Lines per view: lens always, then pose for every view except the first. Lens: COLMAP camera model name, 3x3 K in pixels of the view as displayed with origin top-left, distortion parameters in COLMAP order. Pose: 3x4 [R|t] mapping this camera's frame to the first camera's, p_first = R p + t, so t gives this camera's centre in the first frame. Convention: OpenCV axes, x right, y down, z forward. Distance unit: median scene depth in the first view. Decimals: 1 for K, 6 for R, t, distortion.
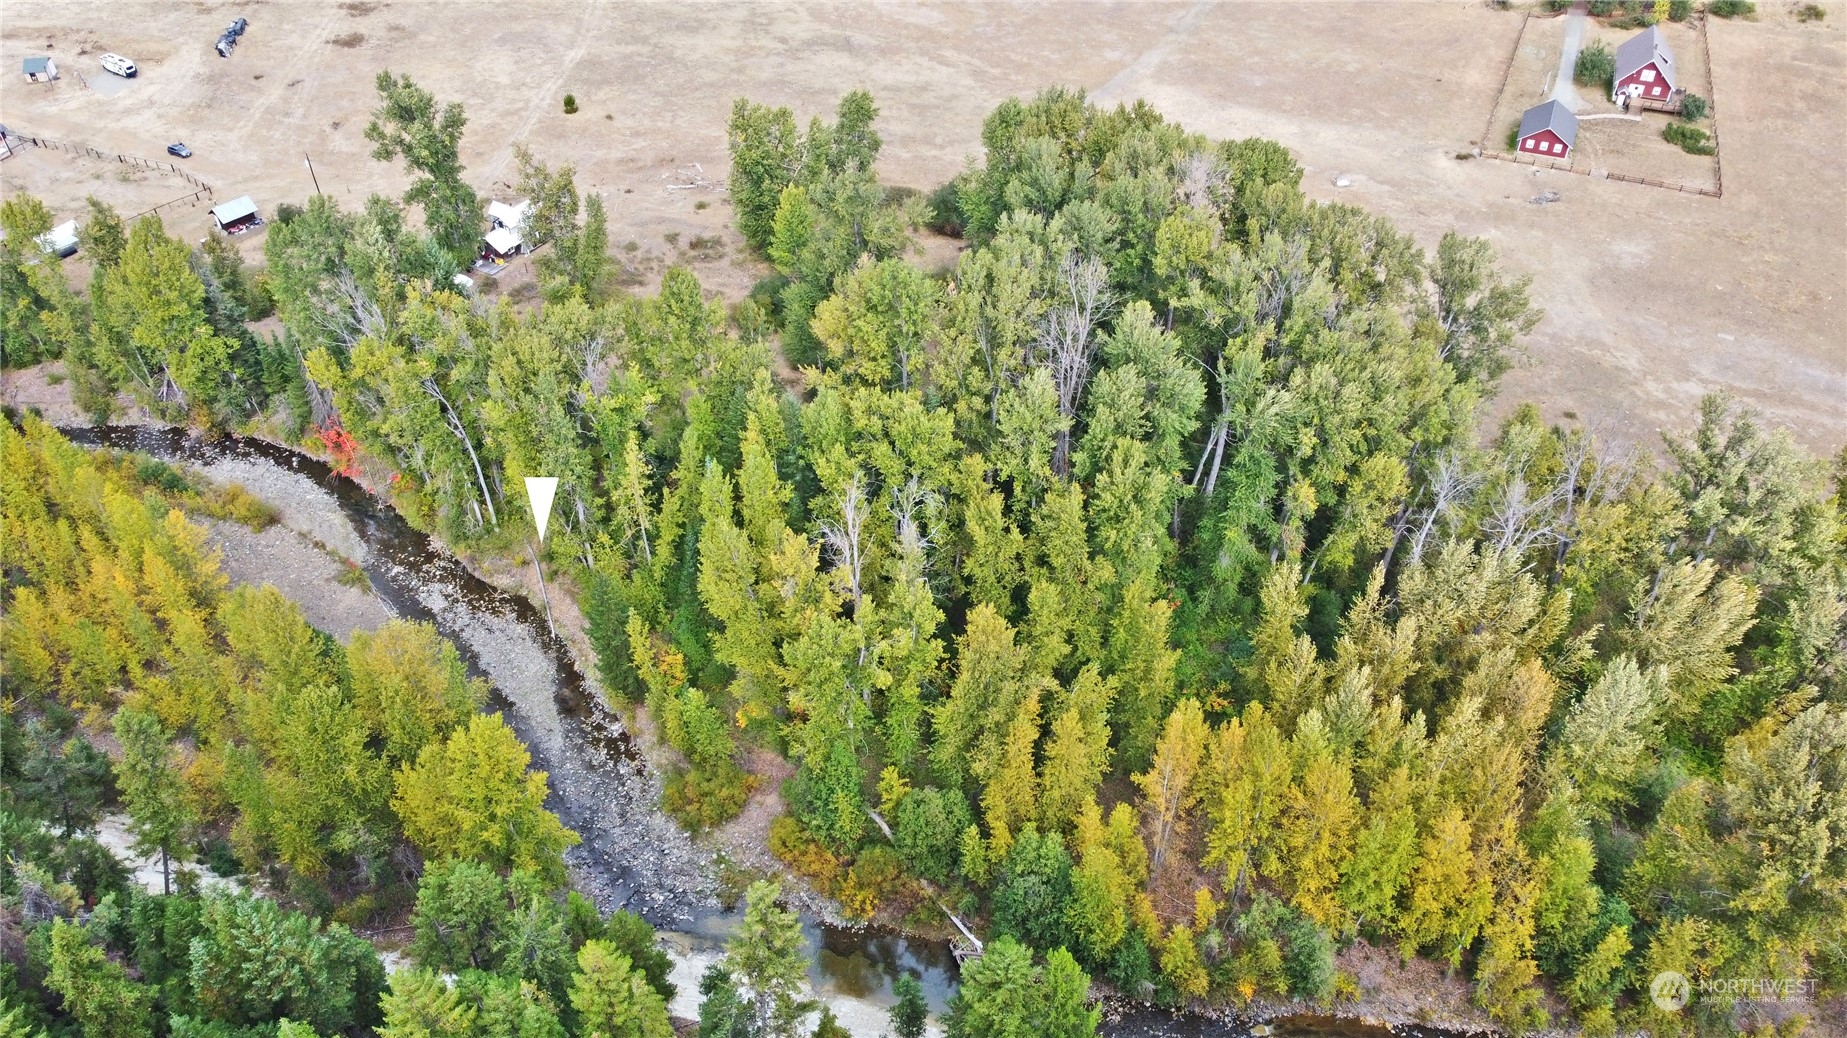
lens RADIAL K [[1355.6, 0, 917.7], [0, 1355.6, 518.1], [0, 0, 1]] dist [-0.001640, -0.001597]
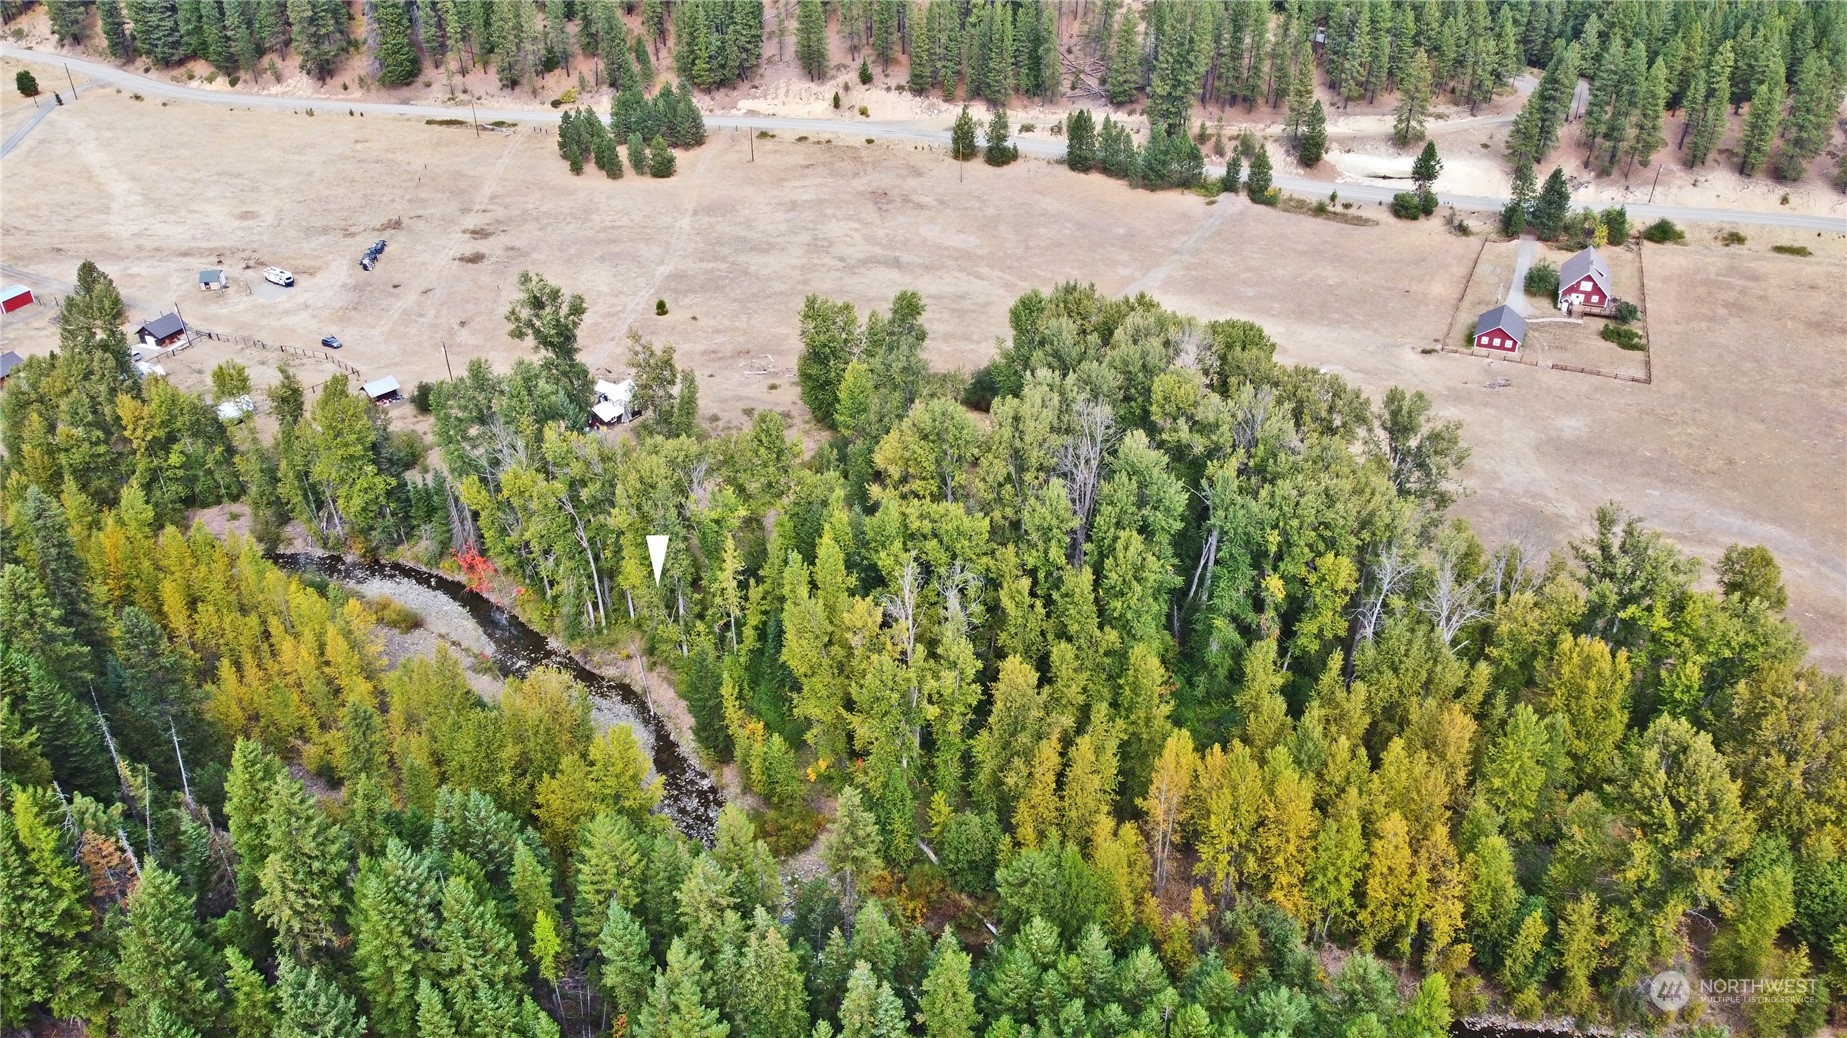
lens RADIAL K [[1355.6, 0, 928.3], [0, 1355.6, 519.6], [0, 0, 1]] dist [-0.001640, -0.001597]
pose [[0.999848, 0.004466, -0.016855, -0.007600], [-0.007272, 0.985362, -0.170322, 0.125179], [0.015848, 0.170419, 0.985244, -0.206613]]
